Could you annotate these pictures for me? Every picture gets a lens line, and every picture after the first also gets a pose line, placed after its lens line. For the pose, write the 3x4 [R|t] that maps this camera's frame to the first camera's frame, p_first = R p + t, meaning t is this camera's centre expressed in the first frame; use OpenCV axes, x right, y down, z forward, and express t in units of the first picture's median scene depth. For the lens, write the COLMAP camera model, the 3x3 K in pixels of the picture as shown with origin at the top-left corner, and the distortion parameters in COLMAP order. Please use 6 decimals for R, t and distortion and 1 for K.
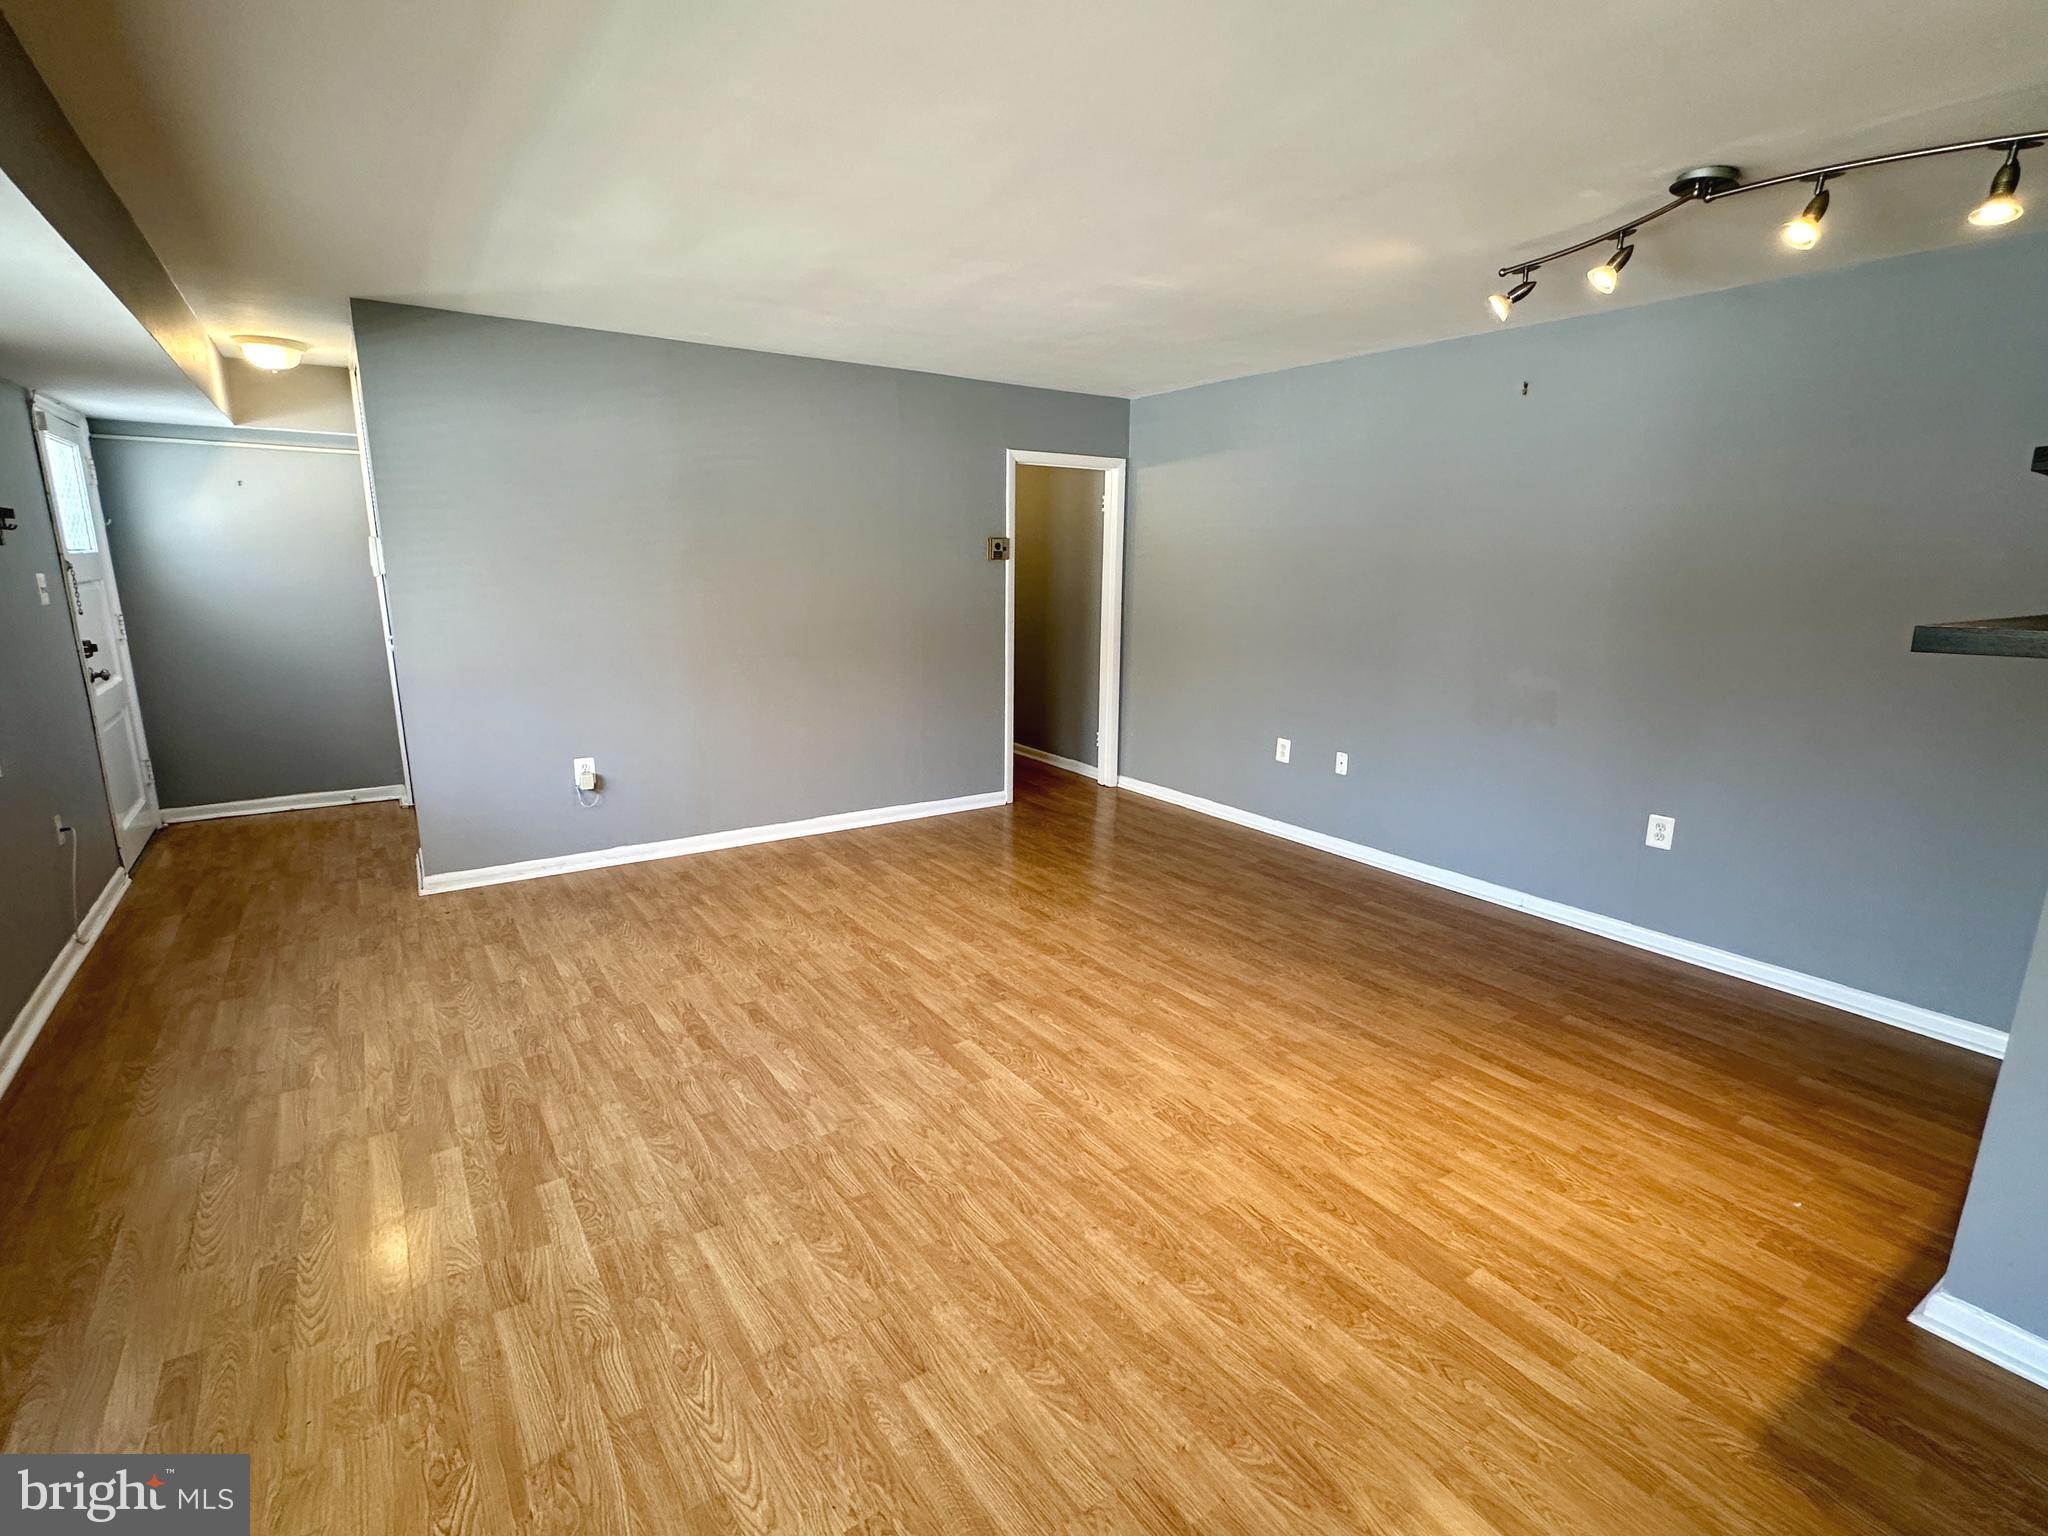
lens RADIAL K [[963.6, 0, 1022.6], [0, 963.6, 766.0], [0, 0, 1]] dist [-0.002647, -0.000295]
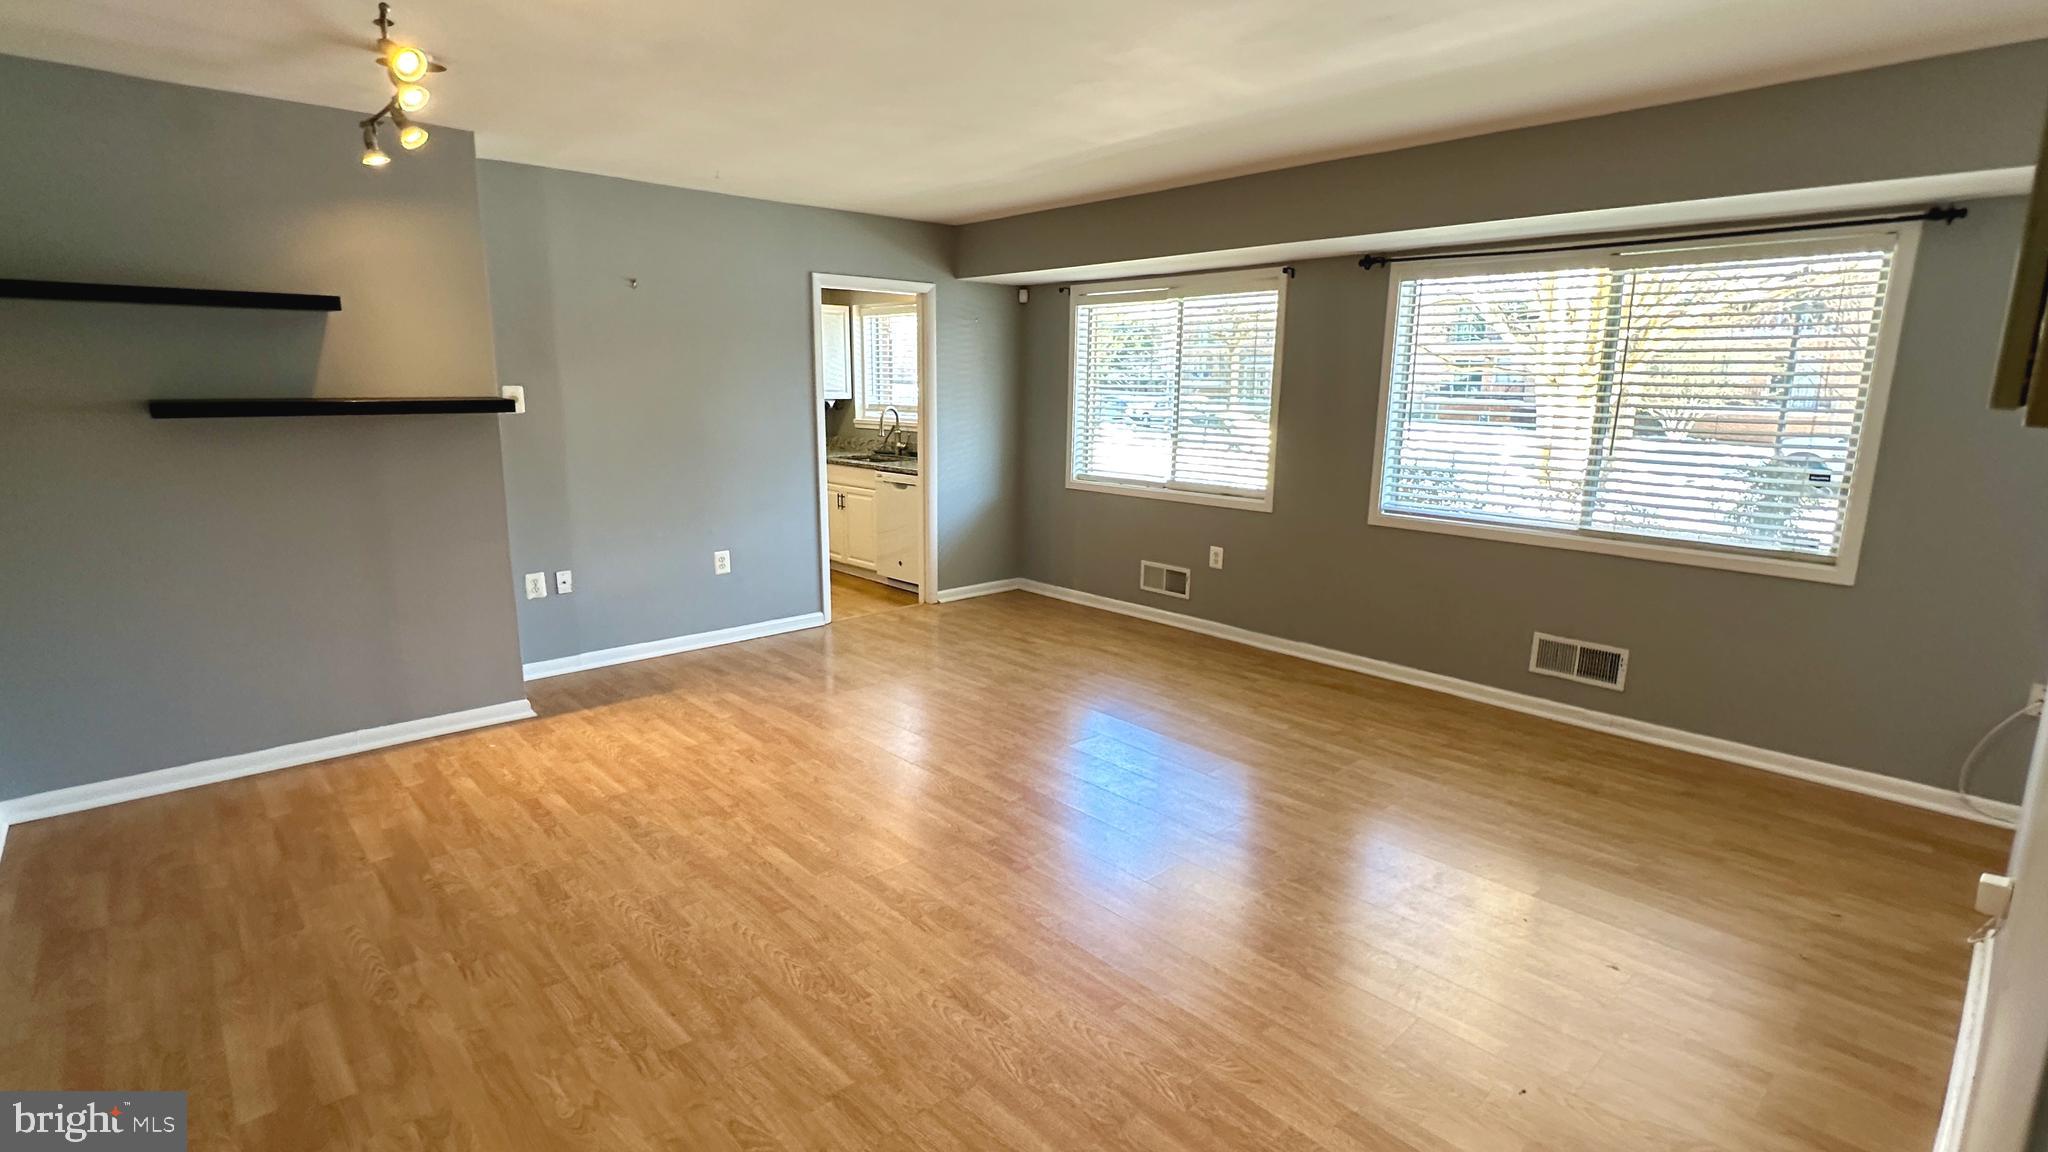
lens RADIAL K [[967.1, 0, 1026.0], [0, 967.1, 572.7], [0, 0, 1]] dist [-0.003066, -0.000350]
pose [[-0.989659, 0.006683, -0.143281, 0.077889], [-0.051404, 0.916039, 0.397781, -0.369721], [0.133909, 0.401033, -0.906223, 1.714052]]
